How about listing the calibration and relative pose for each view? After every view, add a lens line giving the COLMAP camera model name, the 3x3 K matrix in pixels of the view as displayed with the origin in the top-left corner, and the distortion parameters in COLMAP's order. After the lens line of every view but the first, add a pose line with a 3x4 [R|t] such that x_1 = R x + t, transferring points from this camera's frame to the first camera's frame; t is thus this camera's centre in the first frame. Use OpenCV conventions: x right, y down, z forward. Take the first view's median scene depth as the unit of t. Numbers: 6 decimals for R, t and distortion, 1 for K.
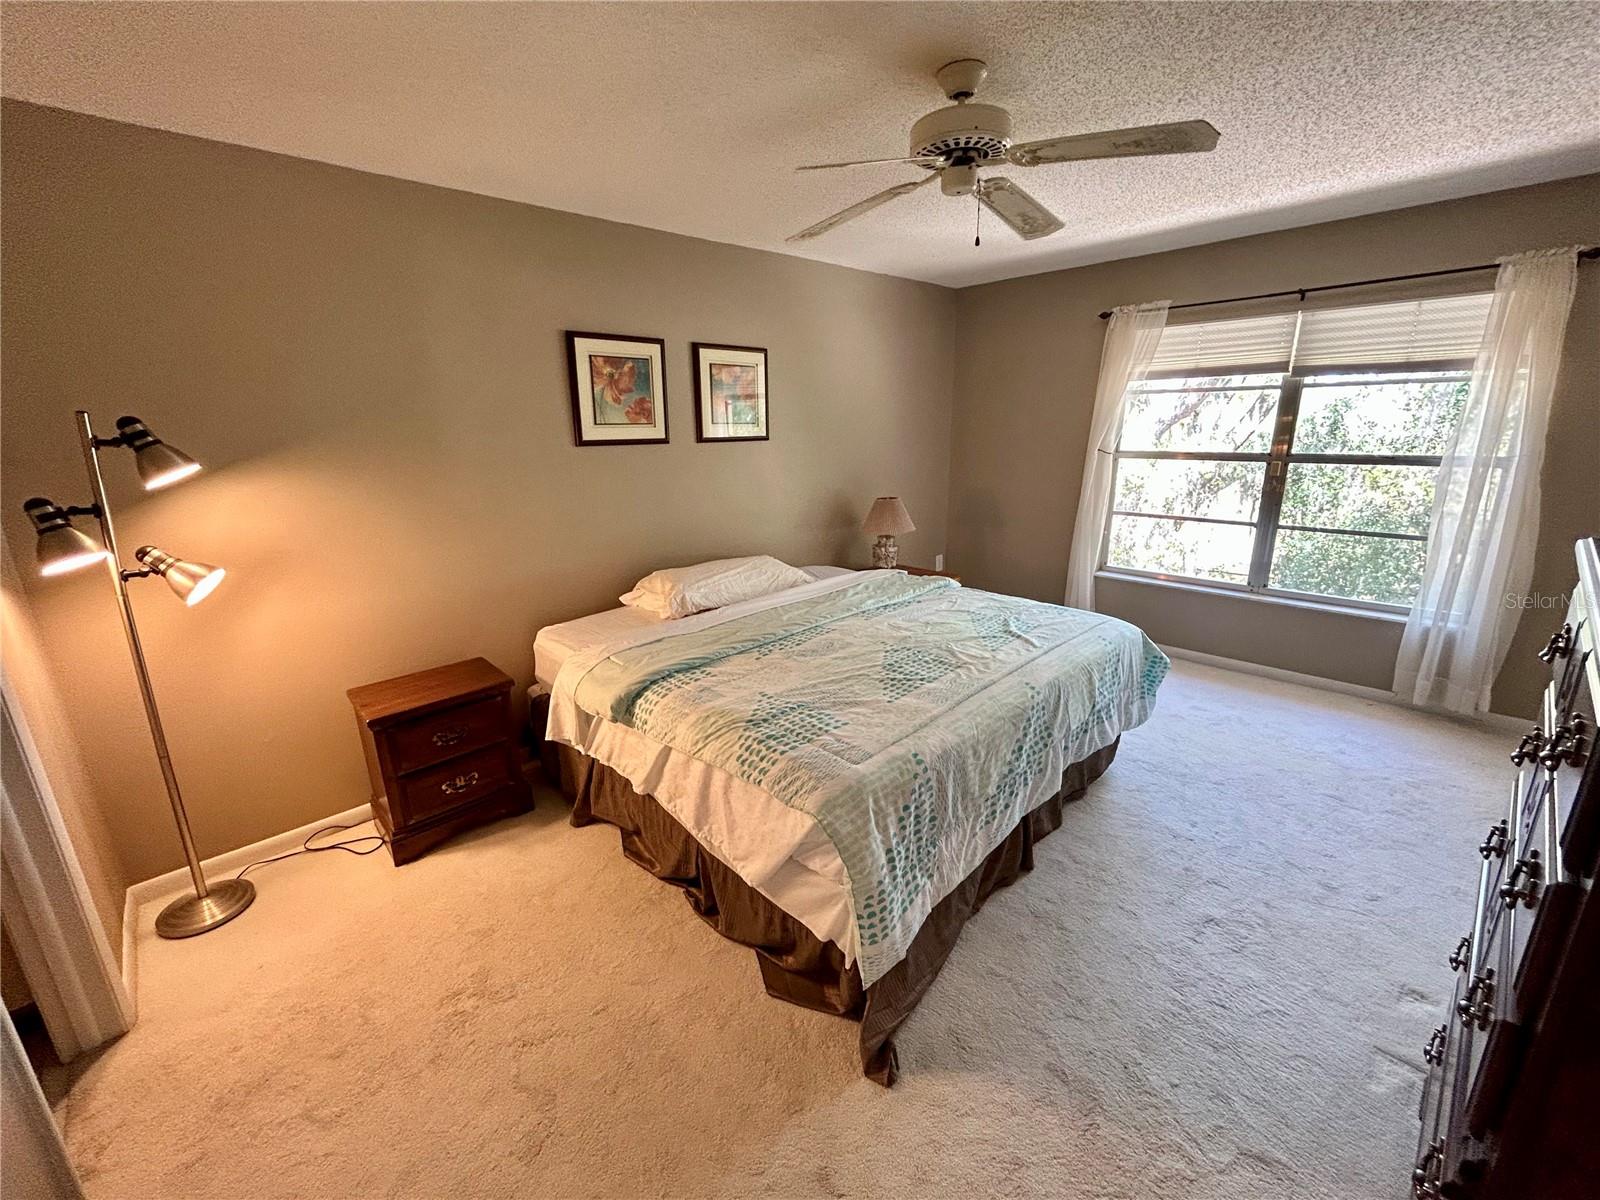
lens RADIAL K [[649.5, 0, 800.8], [0, 649.5, 597.4], [0, 0, 1]] dist [-0.001344, 0.000198]
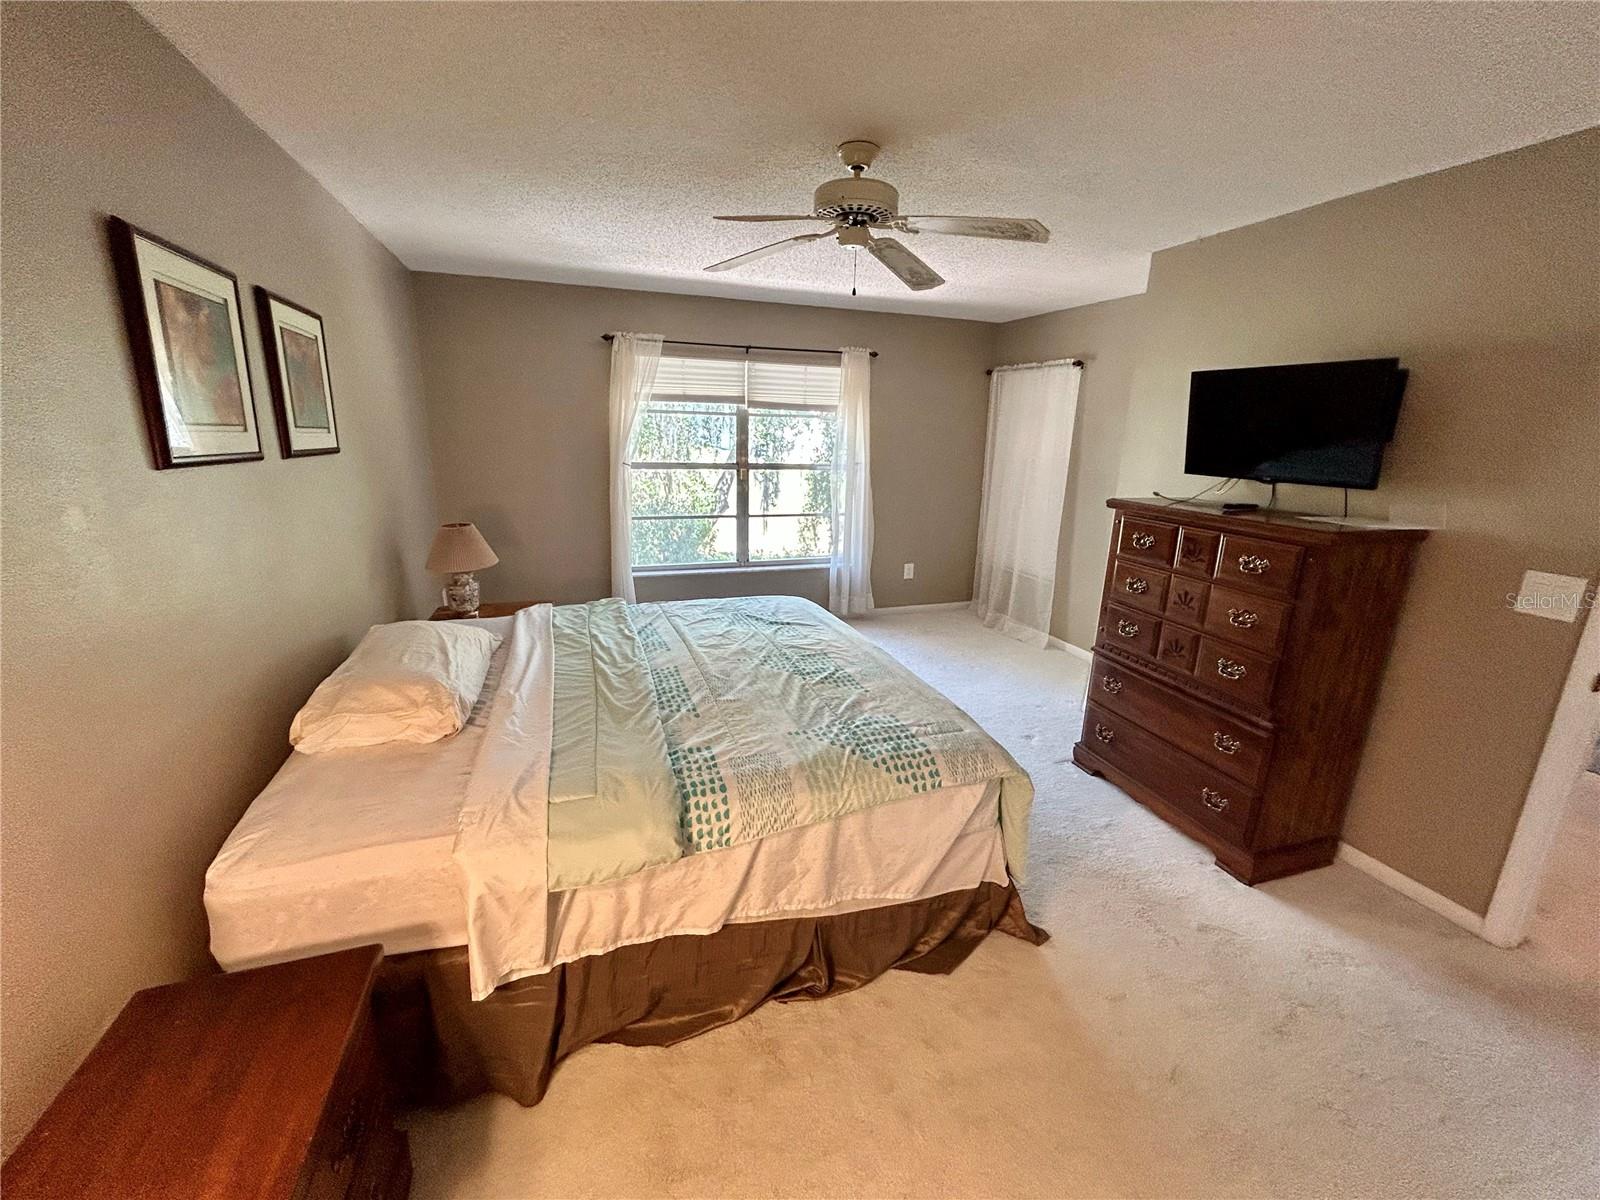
lens RADIAL K [[649.5, 0, 800.8], [0, 649.5, 597.4], [0, 0, 1]] dist [-0.001344, 0.000198]
pose [[0.422591, -0.196650, 0.884729, -0.593223], [0.207582, 0.971229, 0.116725, -0.102174], [-0.882228, 0.134327, 0.451254, 0.395485]]
